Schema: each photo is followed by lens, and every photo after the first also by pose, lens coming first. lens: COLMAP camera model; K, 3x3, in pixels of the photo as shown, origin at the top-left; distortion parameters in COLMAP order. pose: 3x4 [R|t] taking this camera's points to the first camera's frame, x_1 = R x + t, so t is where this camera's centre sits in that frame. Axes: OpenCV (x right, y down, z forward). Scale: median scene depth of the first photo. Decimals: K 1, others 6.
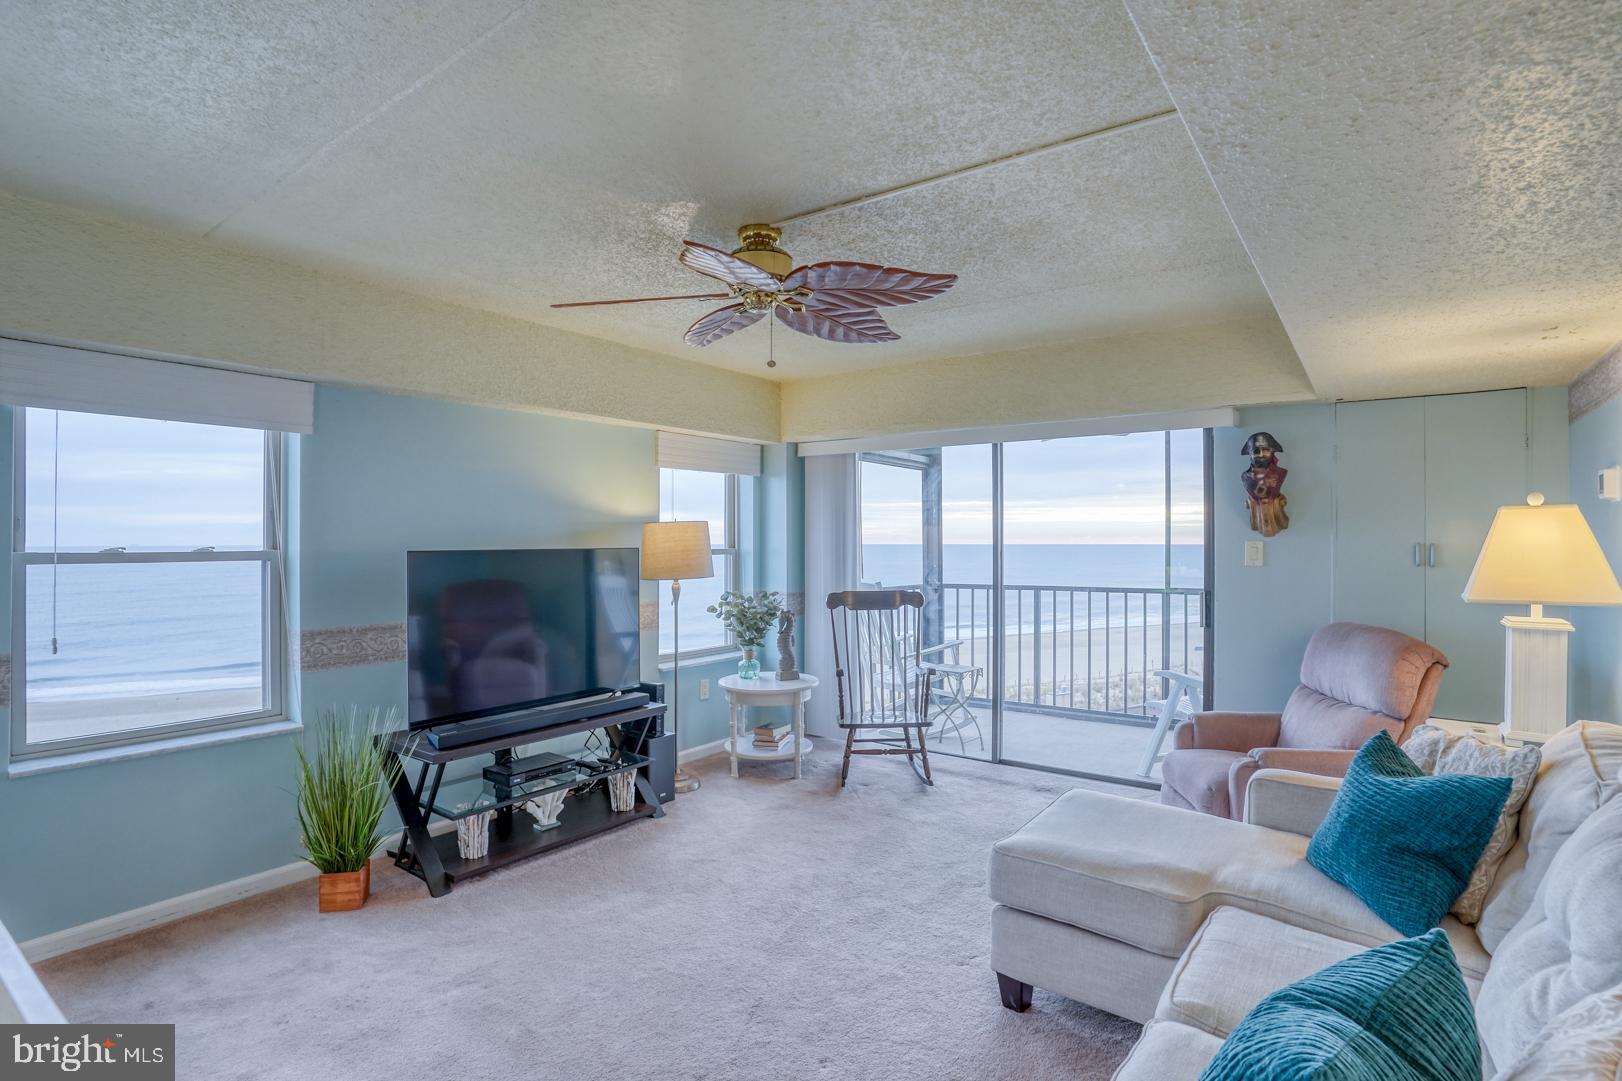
lens RADIAL K [[815.8, 0, 801.8], [0, 815.8, 539.0], [0, 0, 1]] dist [-0.064623, 0.025743]
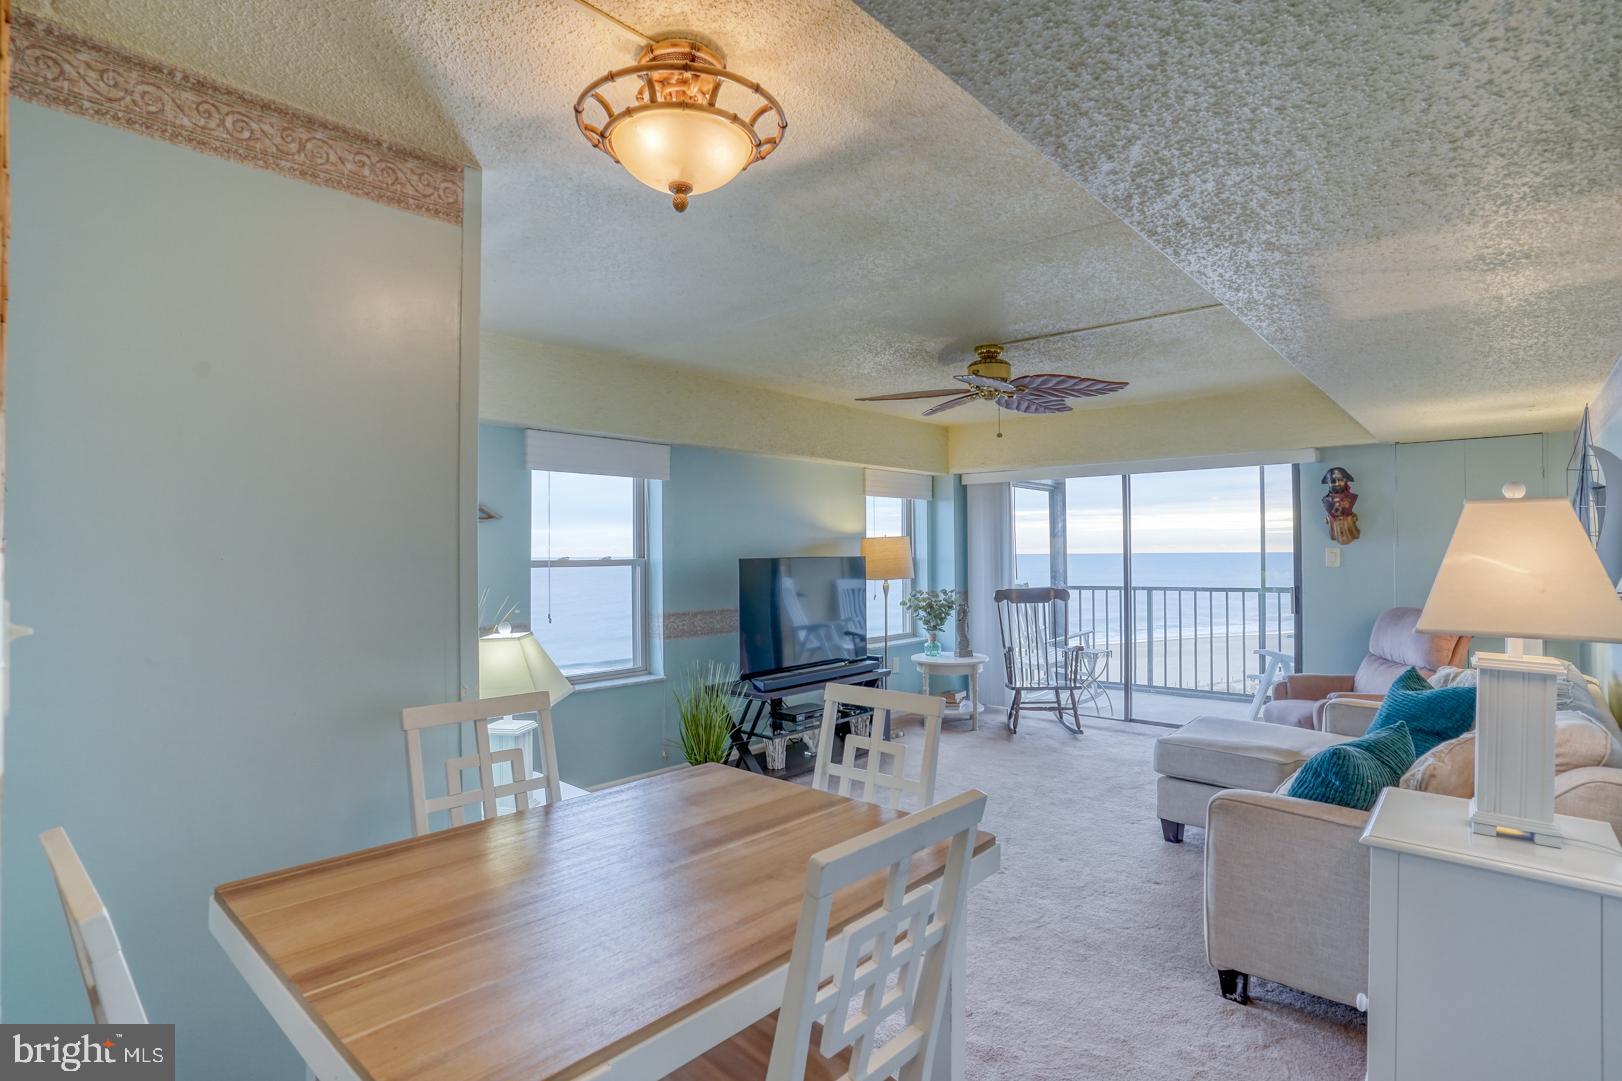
lens RADIAL K [[803.4, 0, 822.1], [0, 803.4, 543.1], [0, 0, 1]] dist [-0.023173, 0.002555]
pose [[0.997280, -0.007375, -0.073342, -0.192249], [0.006715, 0.999935, -0.009232, 0.000777], [0.073406, 0.008715, 0.997264, -0.397895]]
